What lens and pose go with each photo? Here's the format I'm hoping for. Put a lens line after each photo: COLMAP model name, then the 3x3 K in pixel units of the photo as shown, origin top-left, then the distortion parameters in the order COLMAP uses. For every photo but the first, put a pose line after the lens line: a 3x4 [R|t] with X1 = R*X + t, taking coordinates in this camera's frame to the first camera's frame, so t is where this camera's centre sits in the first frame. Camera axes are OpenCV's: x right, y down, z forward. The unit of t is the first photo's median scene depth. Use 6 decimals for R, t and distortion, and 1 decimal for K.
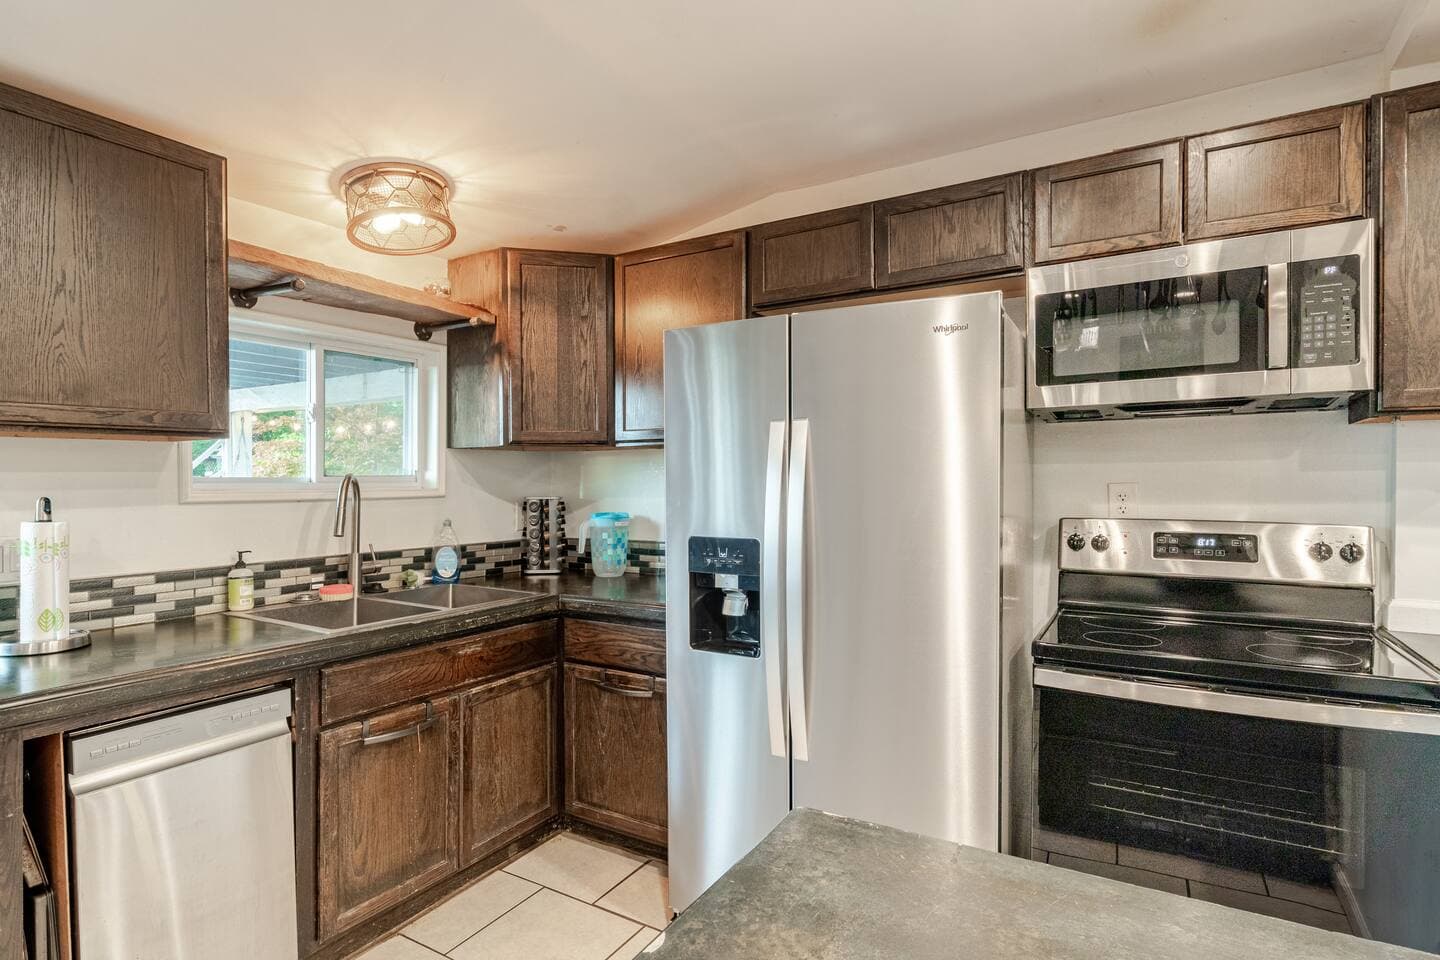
lens RADIAL K [[743.4, 0, 717.2], [0, 743.4, 490.8], [0, 0, 1]] dist [-0.000877, 0.000502]
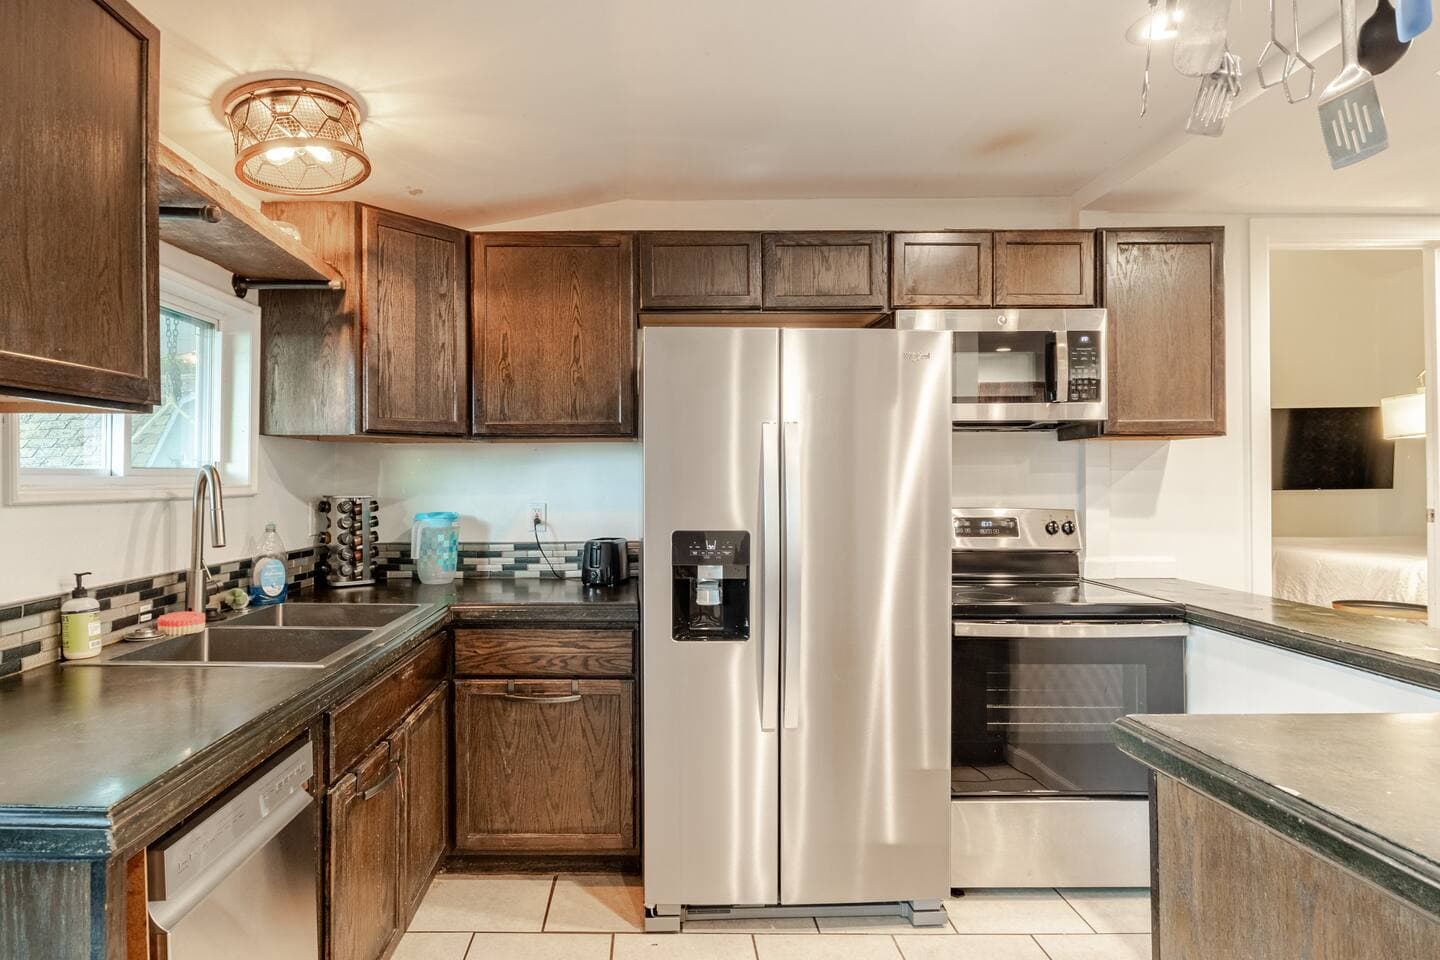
lens RADIAL K [[757.3, 0, 651.8], [0, 757.3, 476.0], [0, 0, 1]] dist [-0.002404, -0.000223]
pose [[0.856841, 0.007118, 0.515531, -0.485708], [0.003359, 0.999806, -0.019387, 0.004992], [-0.515570, 0.018344, 0.856651, 0.097815]]
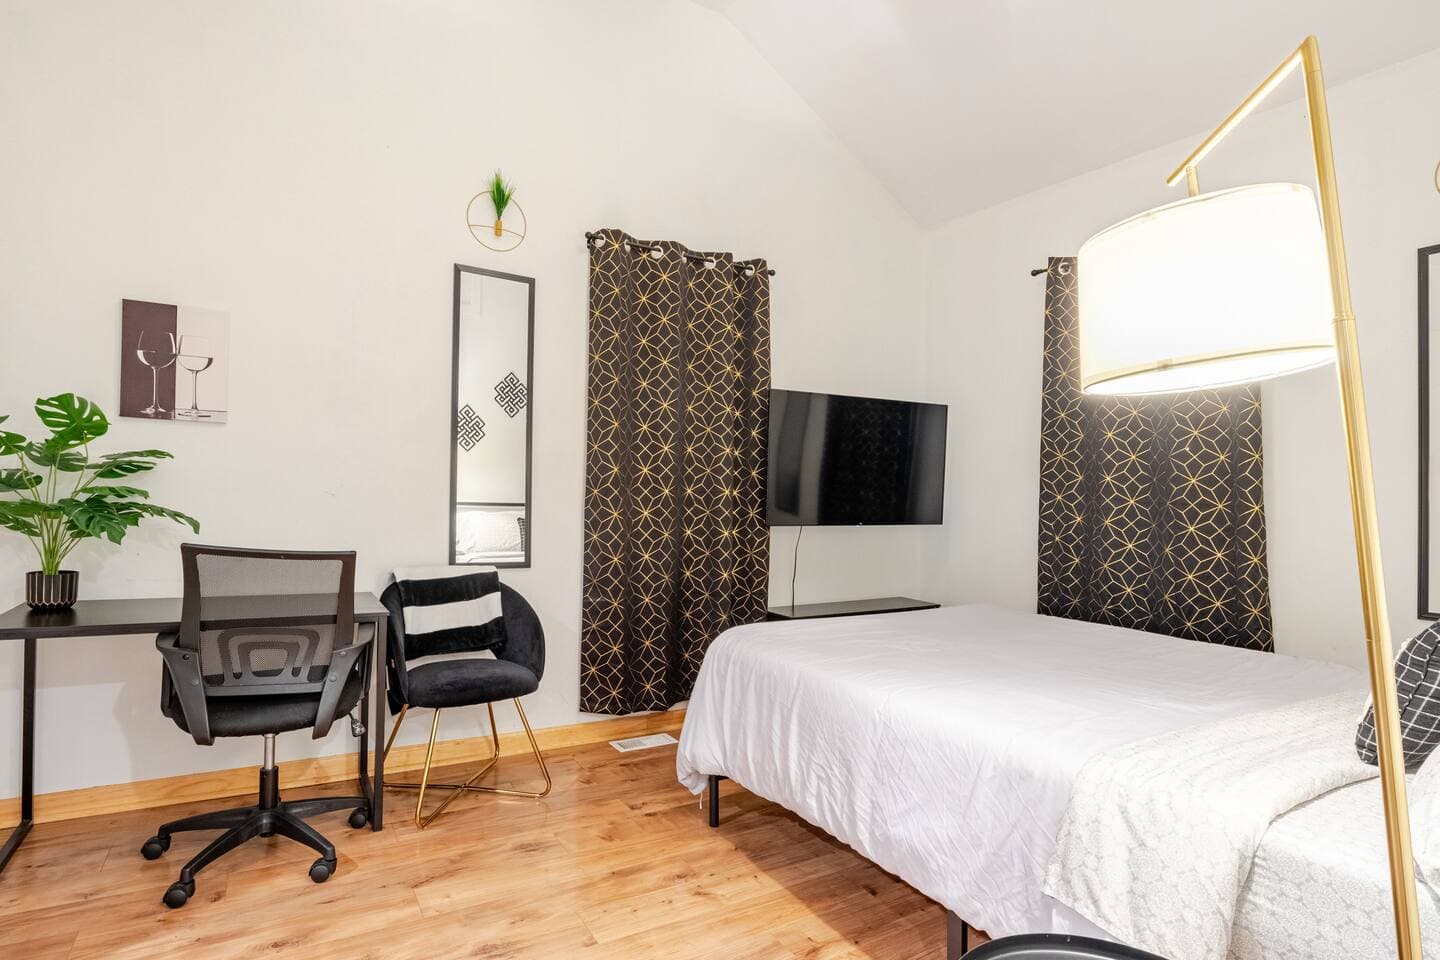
lens RADIAL K [[743.4, 0, 717.2], [0, 743.4, 490.8], [0, 0, 1]] dist [-0.000877, 0.000502]
pose [[0.457631, 0.024444, 0.888806, 1.109222], [-0.002497, 0.999653, -0.026207, -0.022295], [-0.889139, 0.009774, 0.457534, 0.638665]]
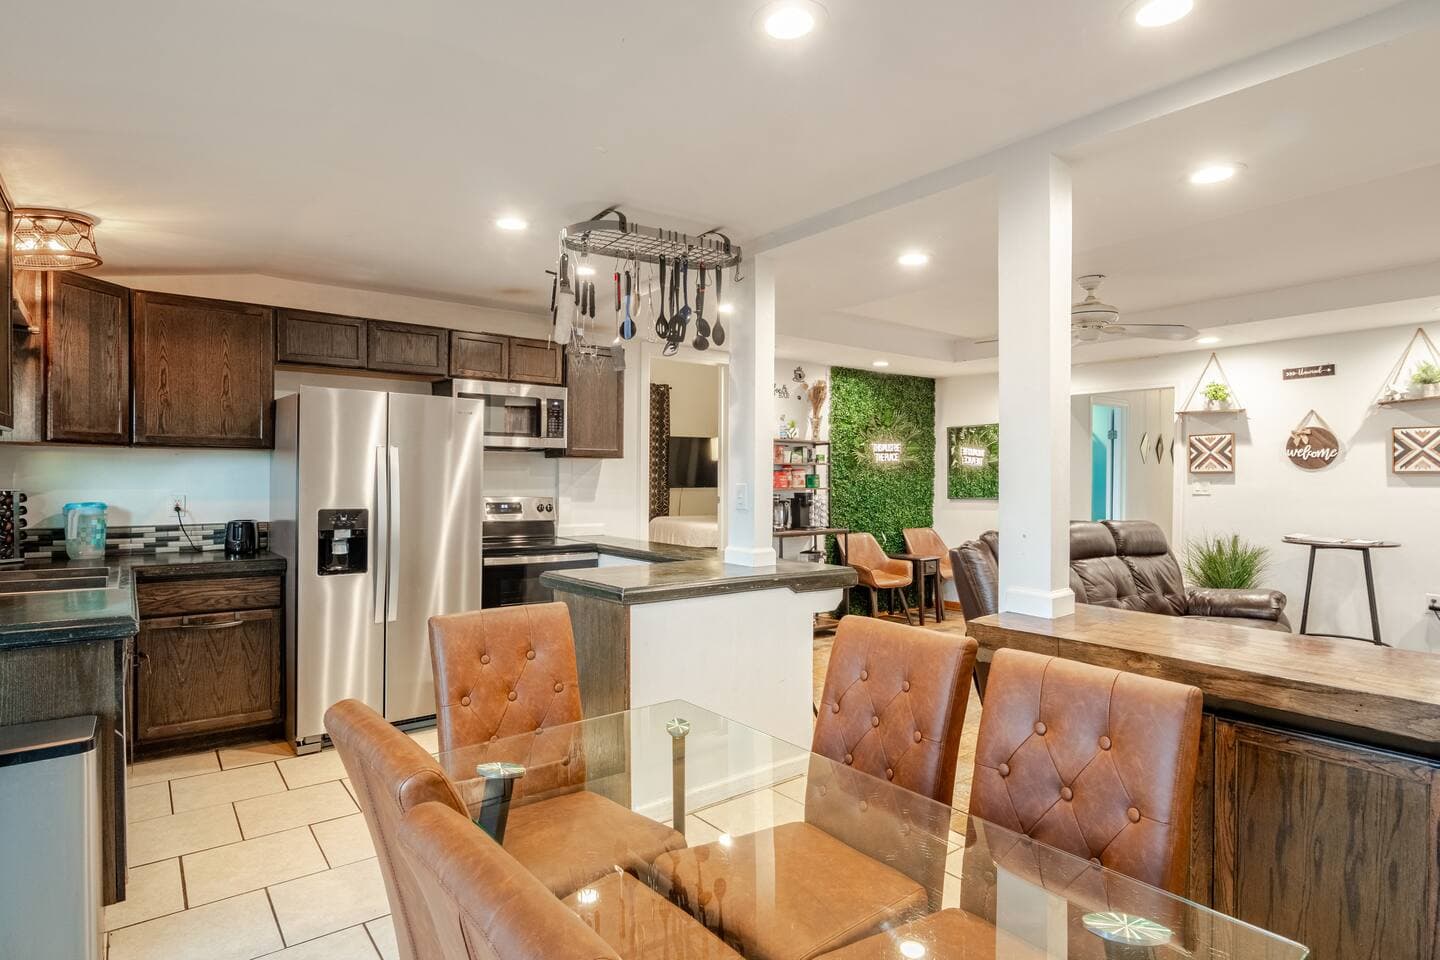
lens RADIAL K [[744.3, 0, 709.4], [0, 744.3, 477.9], [0, 0, 1]] dist [-0.010460, 0.000981]
pose [[0.360419, 0.011390, 0.932721, -1.046862], [0.002638, 0.999909, -0.013229, 0.011397], [-0.932787, 0.007228, 0.360356, -0.355967]]
